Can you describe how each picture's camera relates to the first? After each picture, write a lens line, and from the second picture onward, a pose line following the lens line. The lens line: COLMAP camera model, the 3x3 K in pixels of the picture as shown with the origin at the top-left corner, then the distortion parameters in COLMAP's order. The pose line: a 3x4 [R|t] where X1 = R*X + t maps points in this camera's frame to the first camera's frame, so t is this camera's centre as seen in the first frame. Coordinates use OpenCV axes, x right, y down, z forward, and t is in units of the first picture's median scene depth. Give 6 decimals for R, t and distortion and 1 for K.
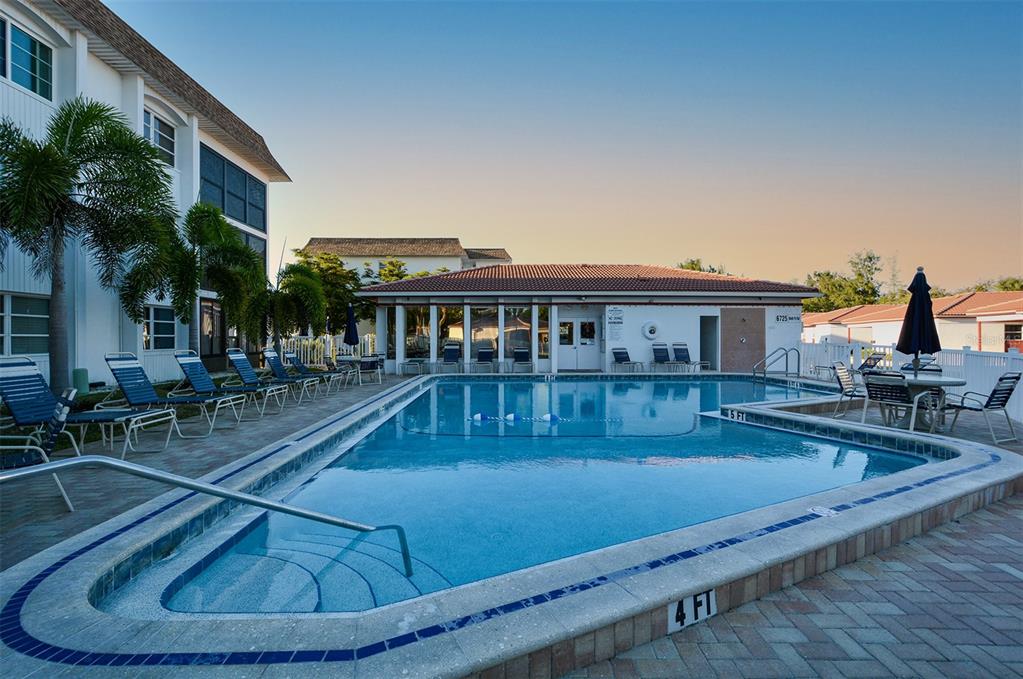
lens RADIAL K [[444.7, 0, 502.9], [0, 444.7, 339.2], [0, 0, 1]] dist [-0.002196, -0.000401]
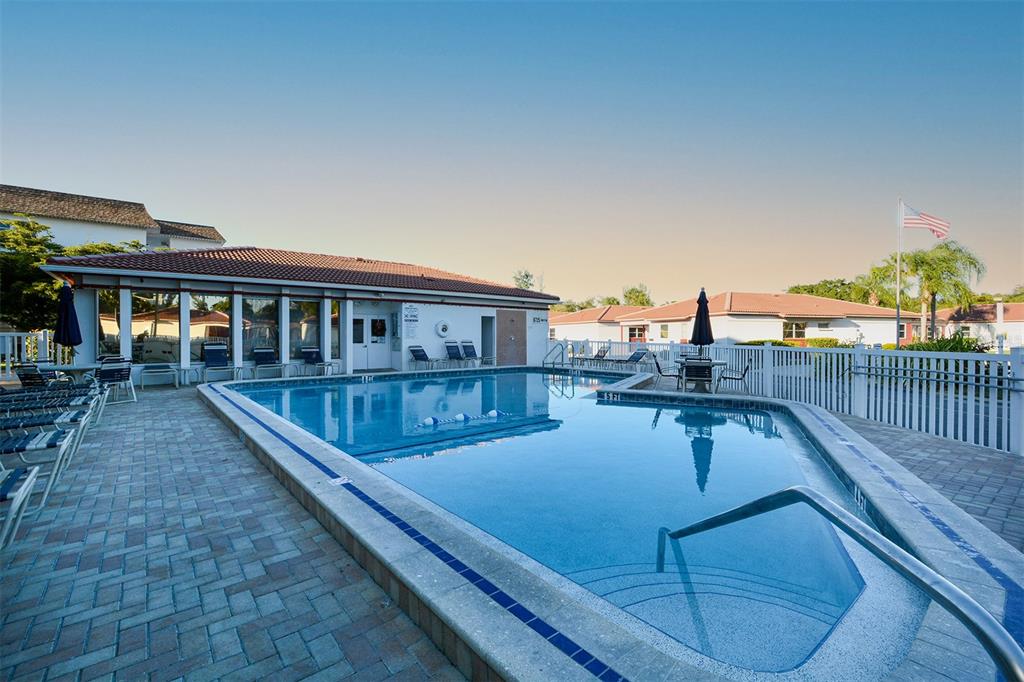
lens RADIAL K [[445.2, 0, 503.4], [0, 445.2, 340.7], [0, 0, 1]] dist [-0.002196, -0.000401]
pose [[0.792873, -0.005462, 0.609362, -0.192179], [0.002652, 0.999981, 0.005513, 0.003167], [-0.609381, -0.002755, 0.792873, 0.081617]]
